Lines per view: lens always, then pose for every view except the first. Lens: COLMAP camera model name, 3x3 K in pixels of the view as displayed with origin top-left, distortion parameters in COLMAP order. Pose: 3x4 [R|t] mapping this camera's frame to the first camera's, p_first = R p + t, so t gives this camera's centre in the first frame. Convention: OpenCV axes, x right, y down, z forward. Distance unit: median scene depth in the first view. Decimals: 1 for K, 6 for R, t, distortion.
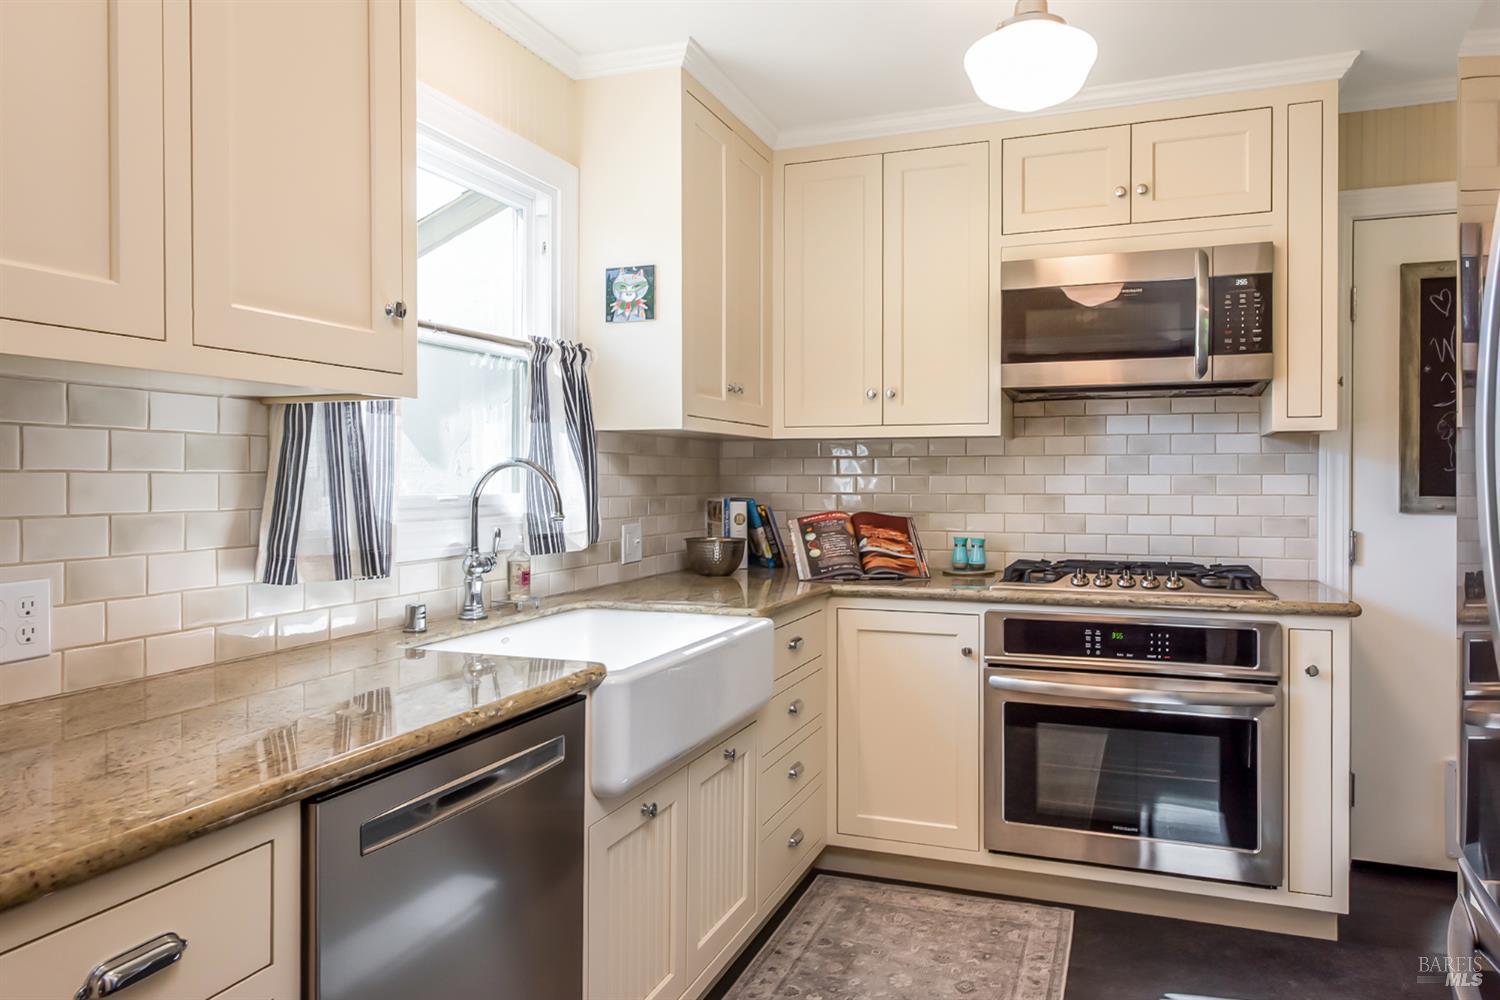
lens RADIAL K [[1035.3, 0, 746.5], [0, 1035.3, 488.1], [0, 0, 1]] dist [0.006310, -0.006706]
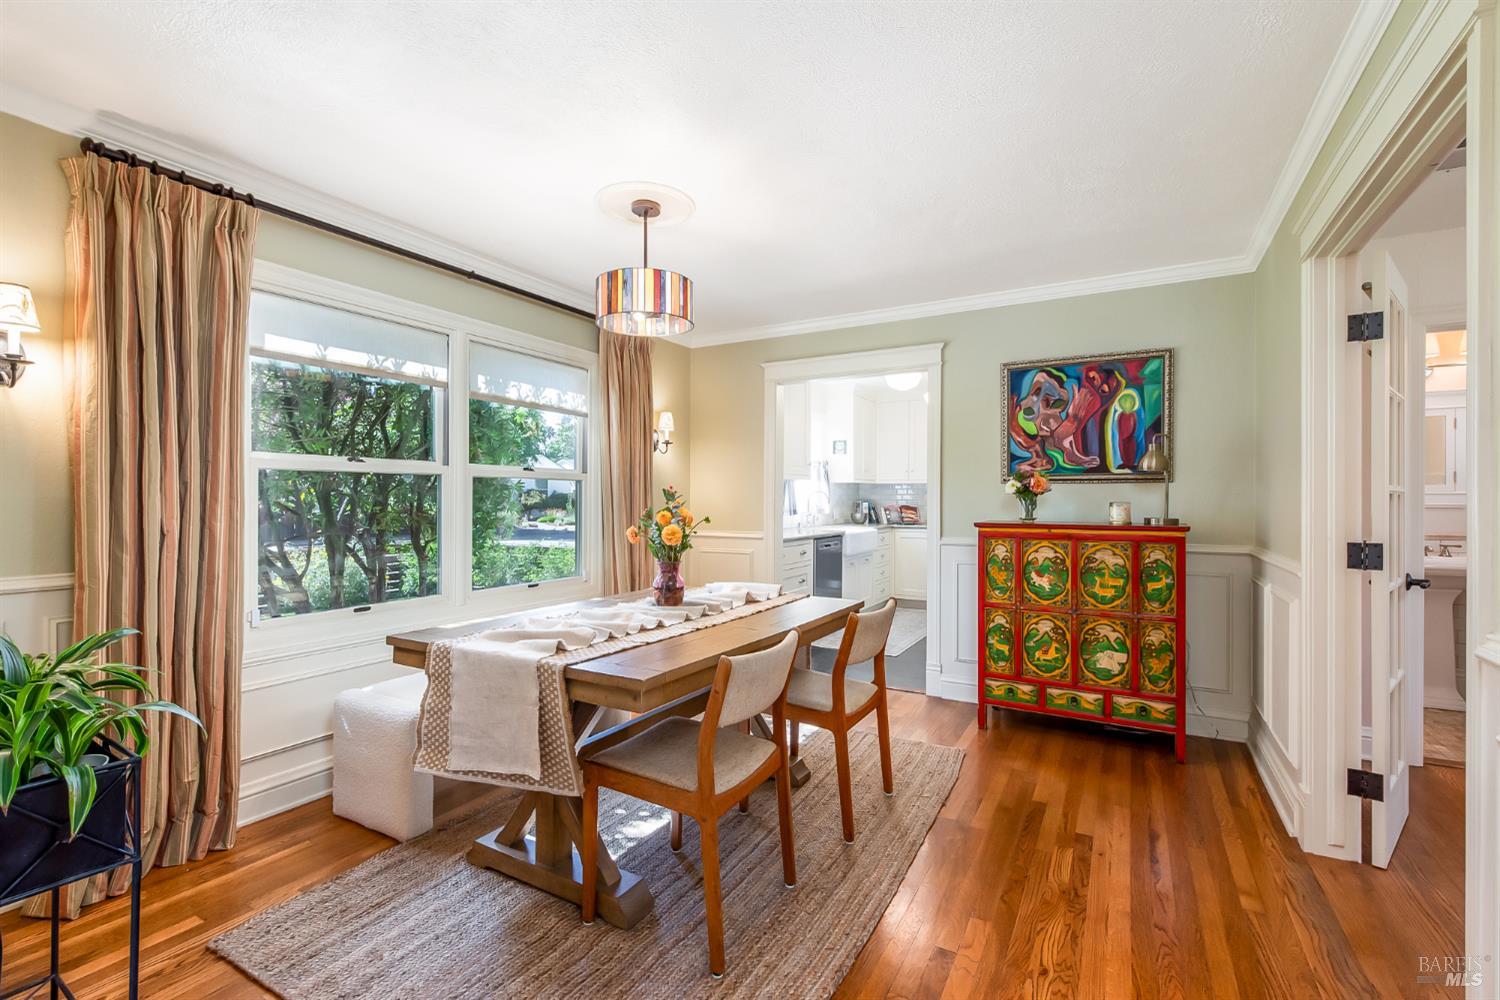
lens RADIAL K [[651.6, 0, 757.4], [0, 651.6, 499.4], [0, 0, 1]] dist [0.003943, -0.000343]
pose [[0.990832, 0.001850, -0.135084, -0.085426], [-0.002362, 0.999991, -0.003634, 0.015007], [0.135076, 0.003920, 0.990827, -1.393107]]
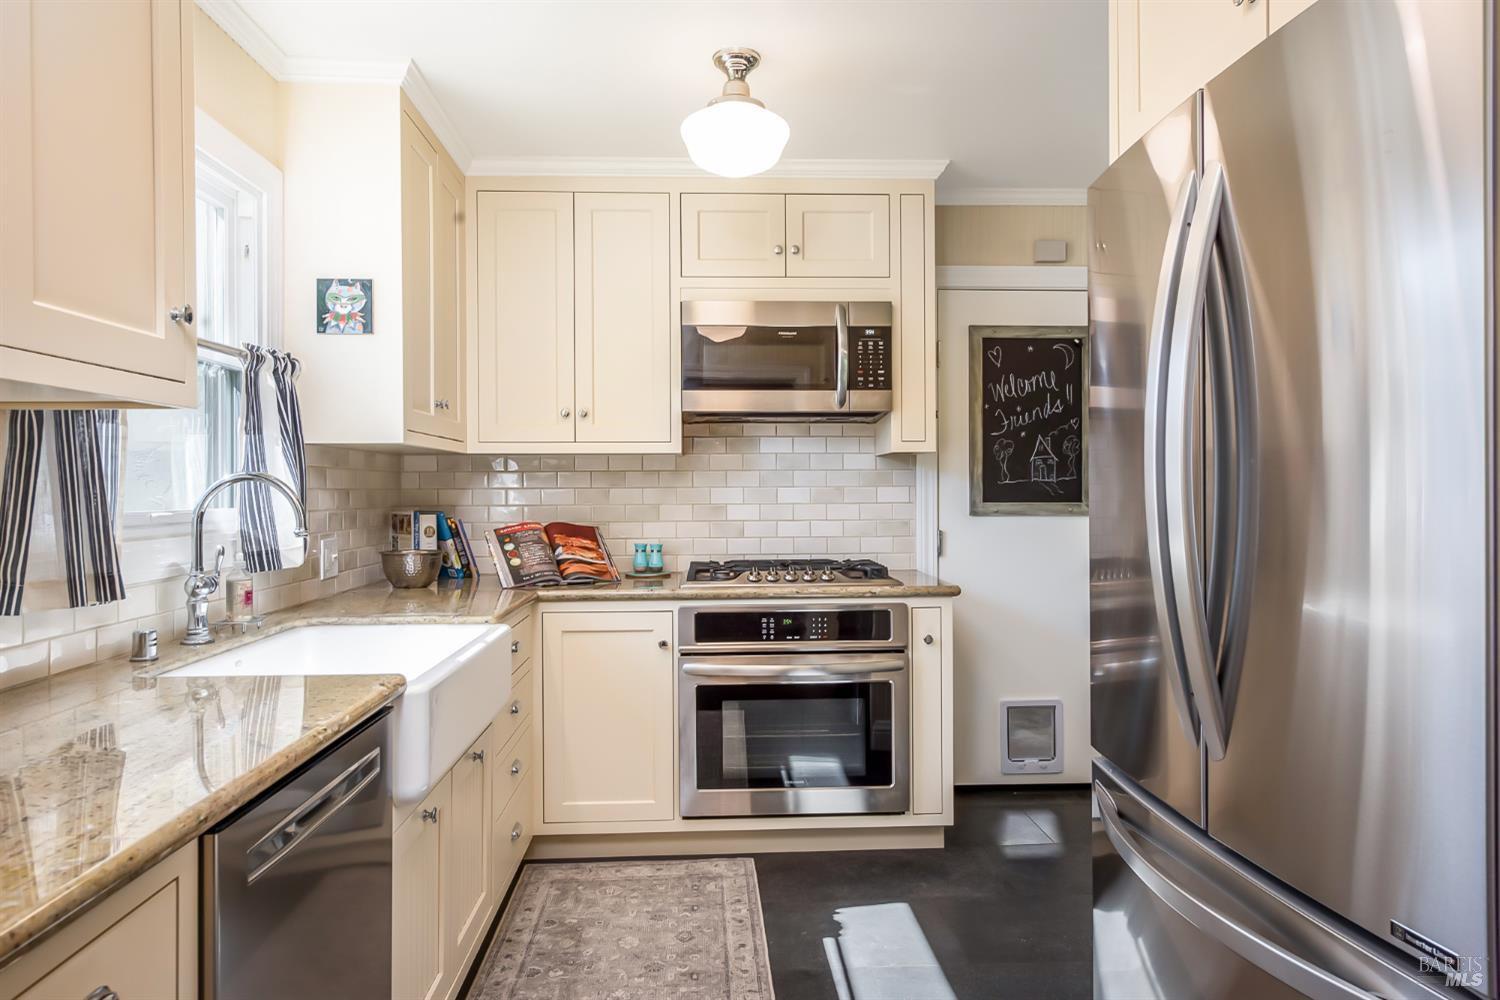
lens RADIAL K [[980.9, 0, 751.3], [0, 980.9, 496.5], [0, 0, 1]] dist [0.005623, -0.005902]
pose [[0.910768, -0.007341, 0.412852, -0.143337], [0.008550, 0.999963, -0.001080, -0.001095], [-0.412829, 0.004514, 0.910797, -0.014439]]
